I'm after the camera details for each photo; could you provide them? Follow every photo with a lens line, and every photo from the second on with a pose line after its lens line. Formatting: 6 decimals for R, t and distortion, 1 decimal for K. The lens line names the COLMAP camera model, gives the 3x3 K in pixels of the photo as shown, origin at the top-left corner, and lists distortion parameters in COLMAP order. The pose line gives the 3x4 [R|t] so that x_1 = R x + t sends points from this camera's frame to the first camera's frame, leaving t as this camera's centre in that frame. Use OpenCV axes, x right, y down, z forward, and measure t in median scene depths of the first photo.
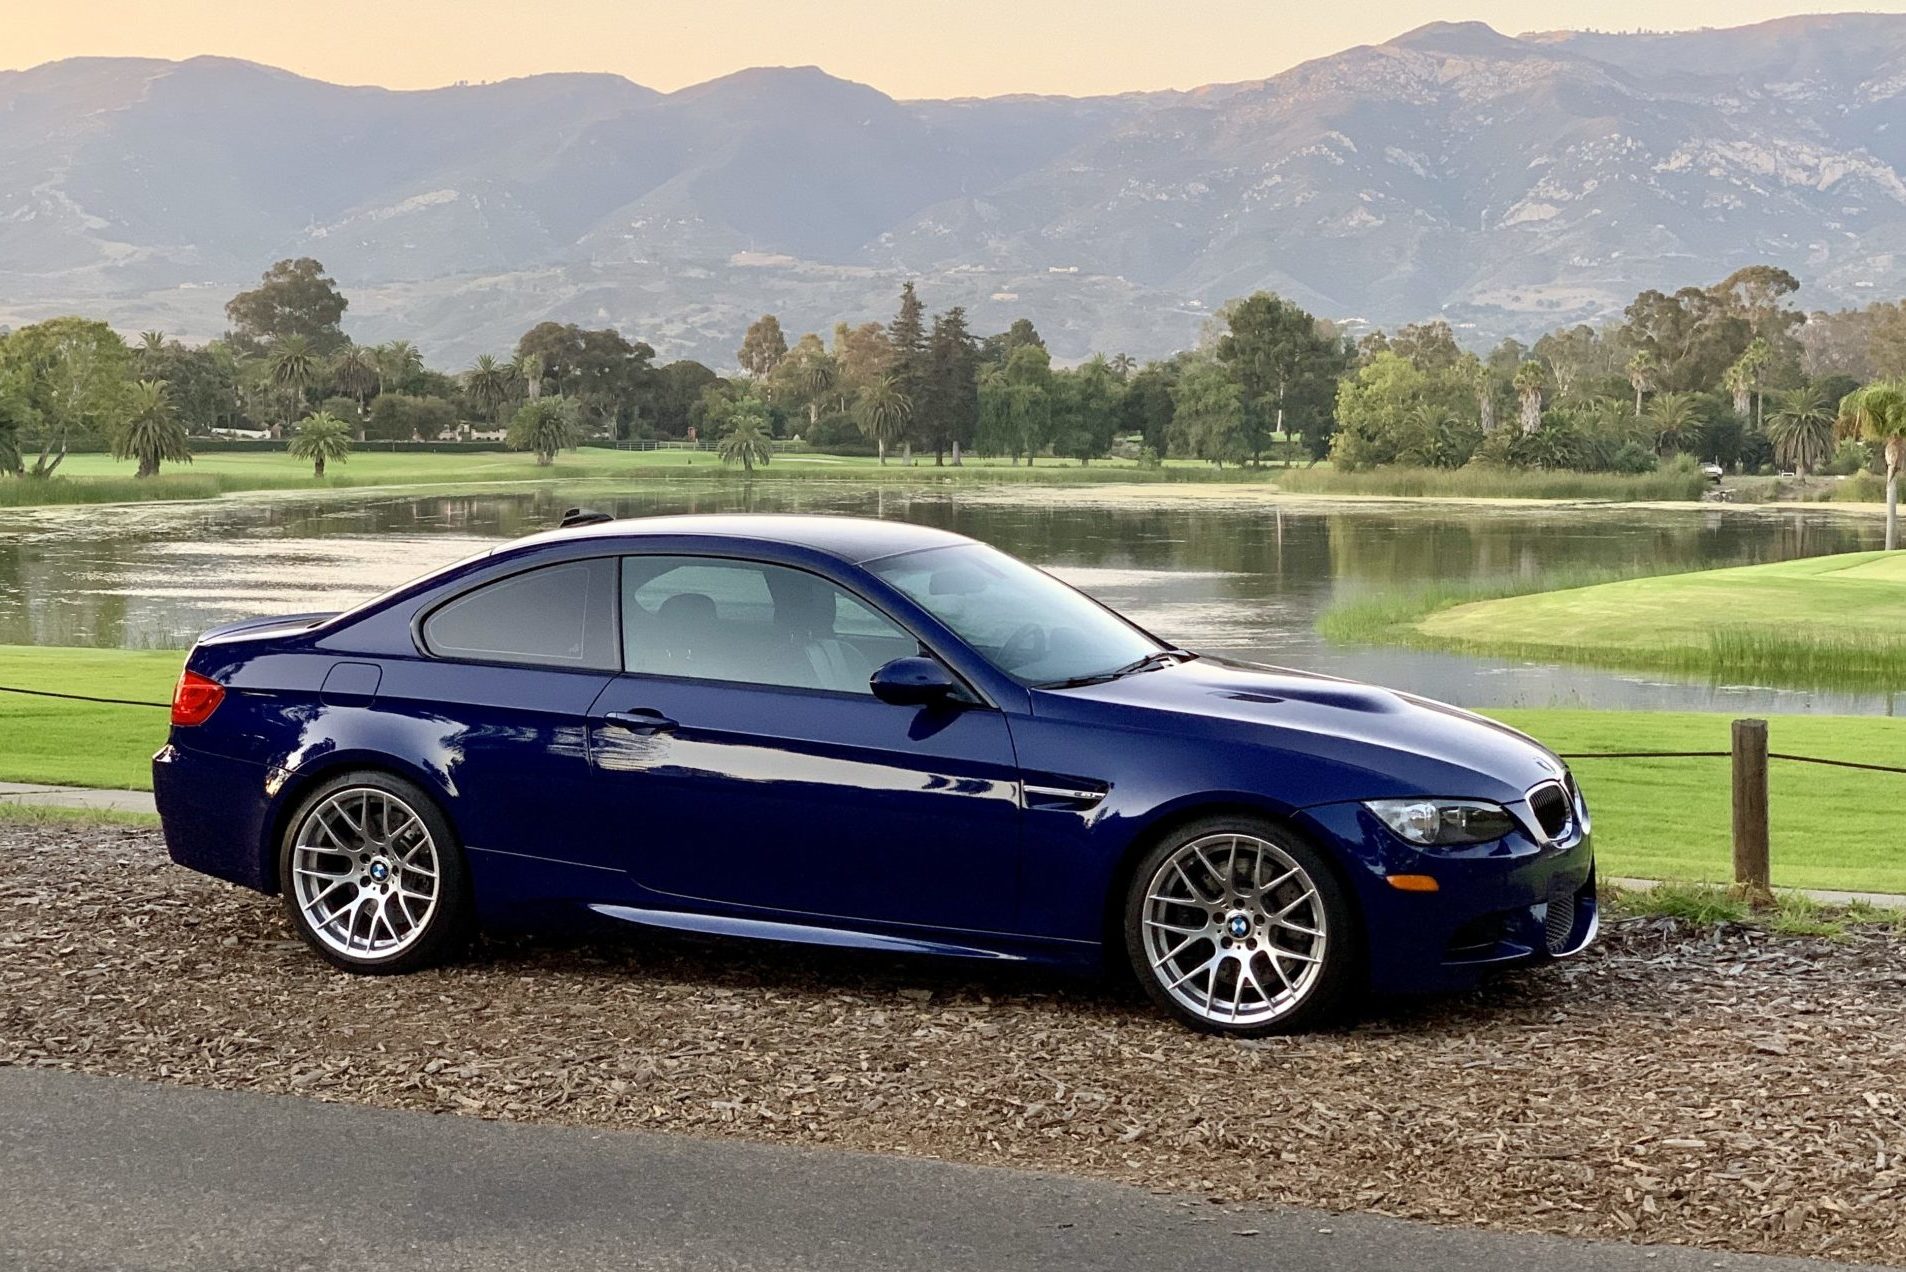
lens RADIAL K [[3390.9, 0, 906.9], [0, 3390.9, 635.5], [0, 0, 1]] dist [0.096219, -0.006572]
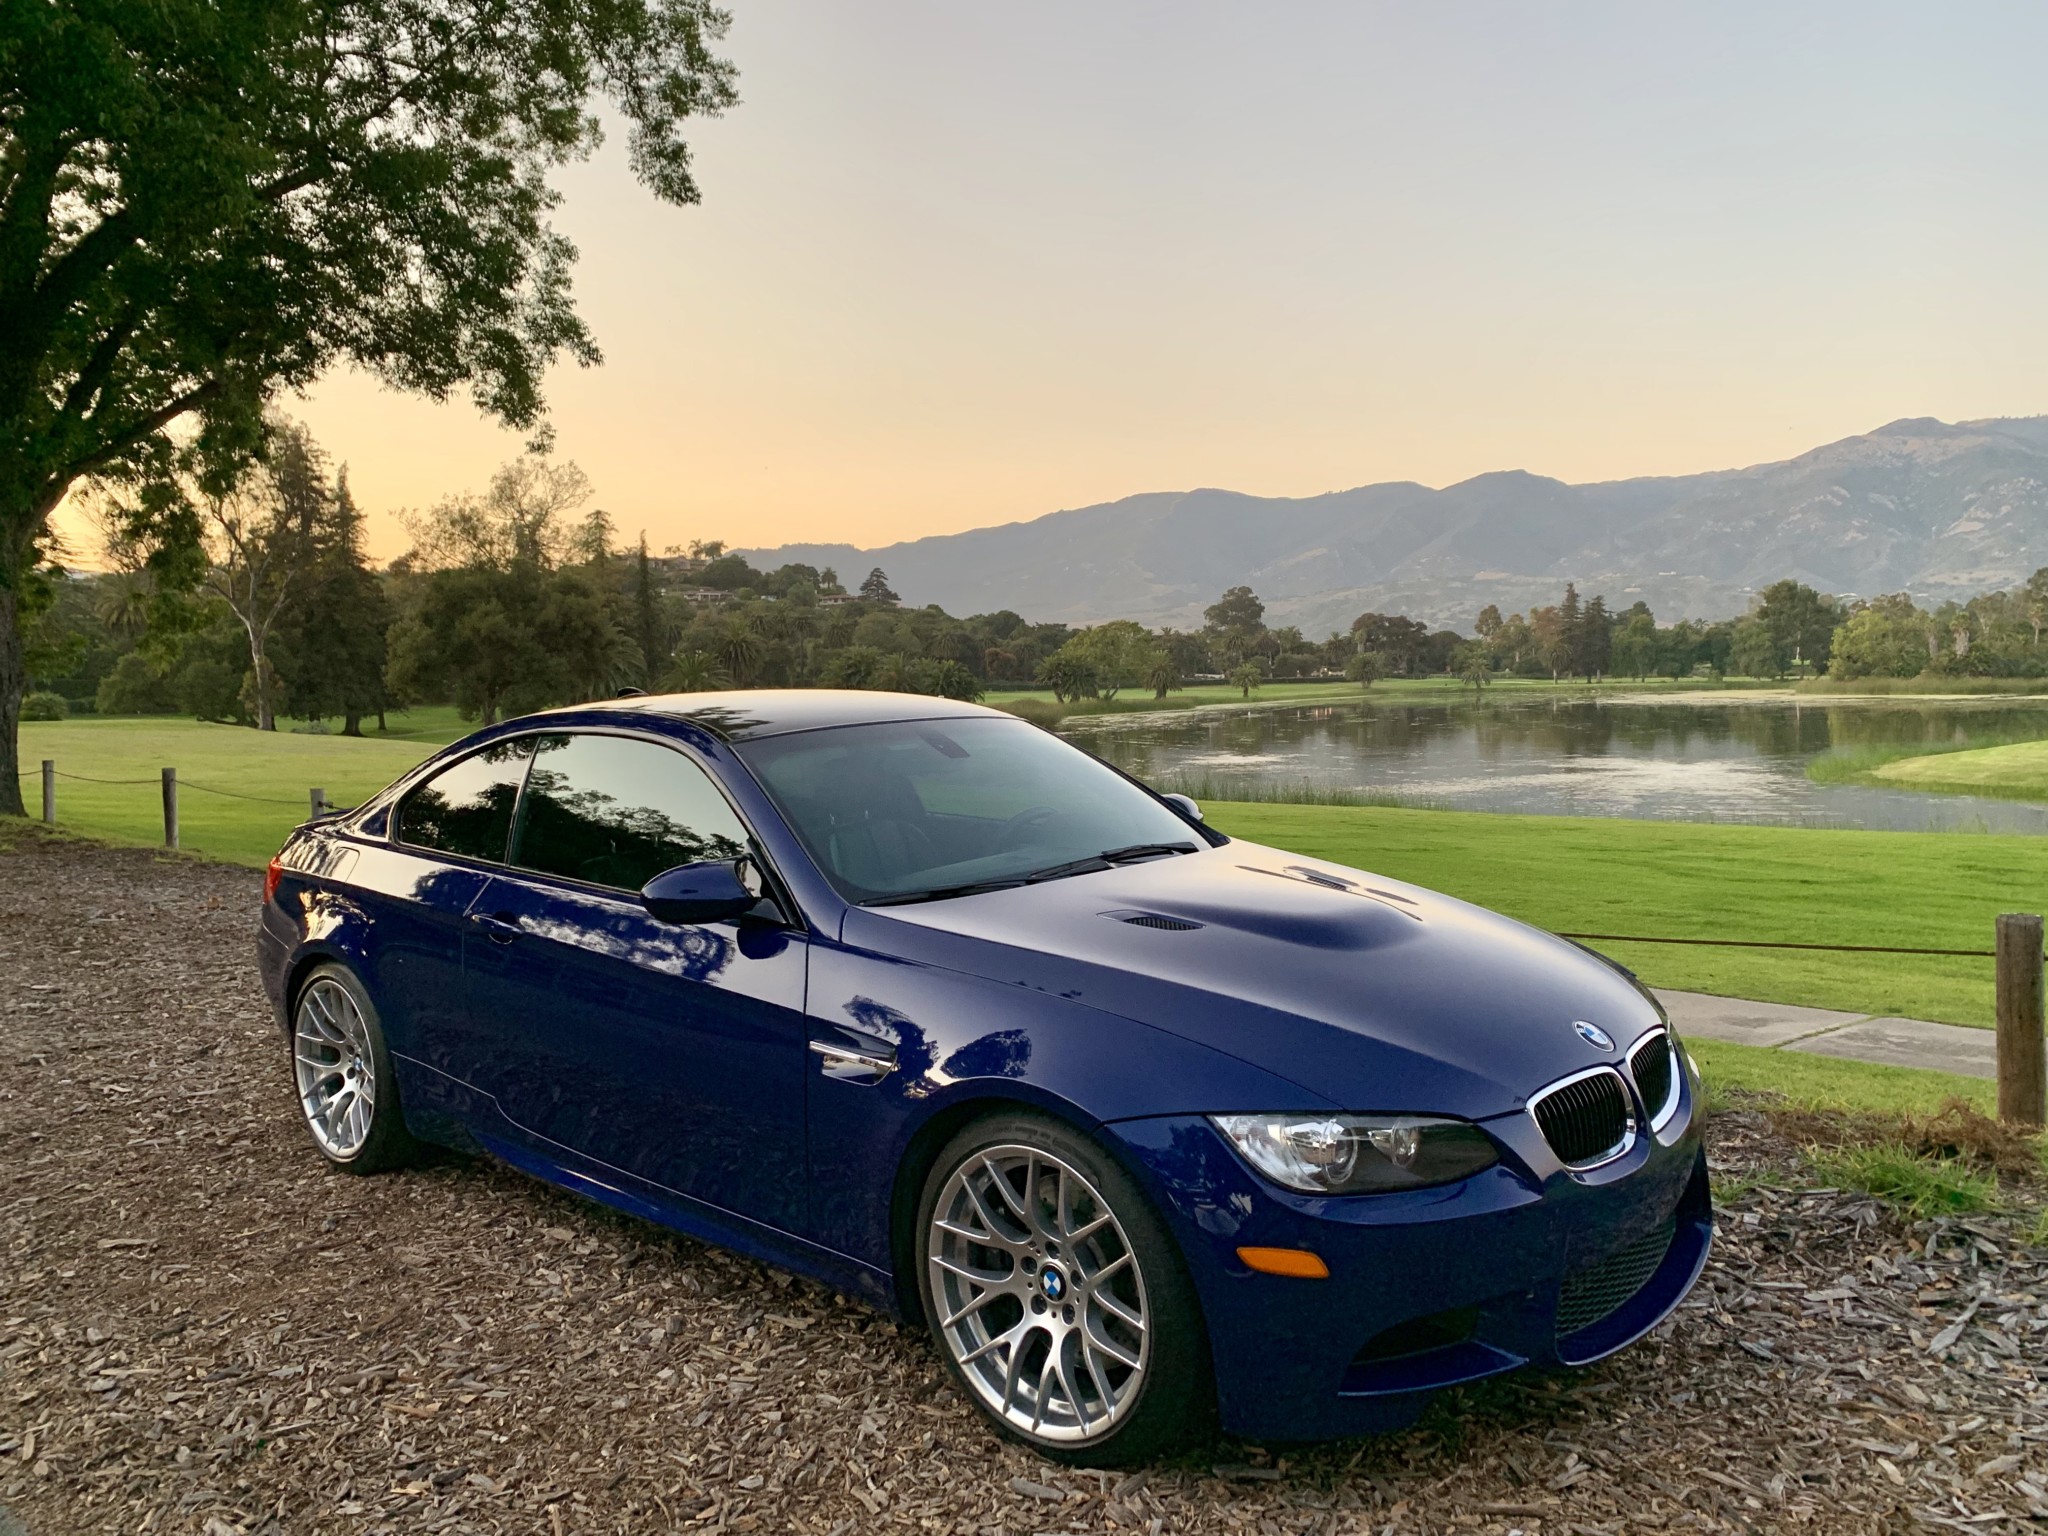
lens RADIAL K [[1573.9, 0, 1029.0], [0, 1573.9, 794.2], [0, 0, 1]] dist [0.005729, -0.003173]
pose [[0.934195, 0.000529, -0.356763, 0.030741], [0.003952, 0.999922, 0.011829, -0.002095], [0.356742, -0.012460, 0.934120, 0.107457]]
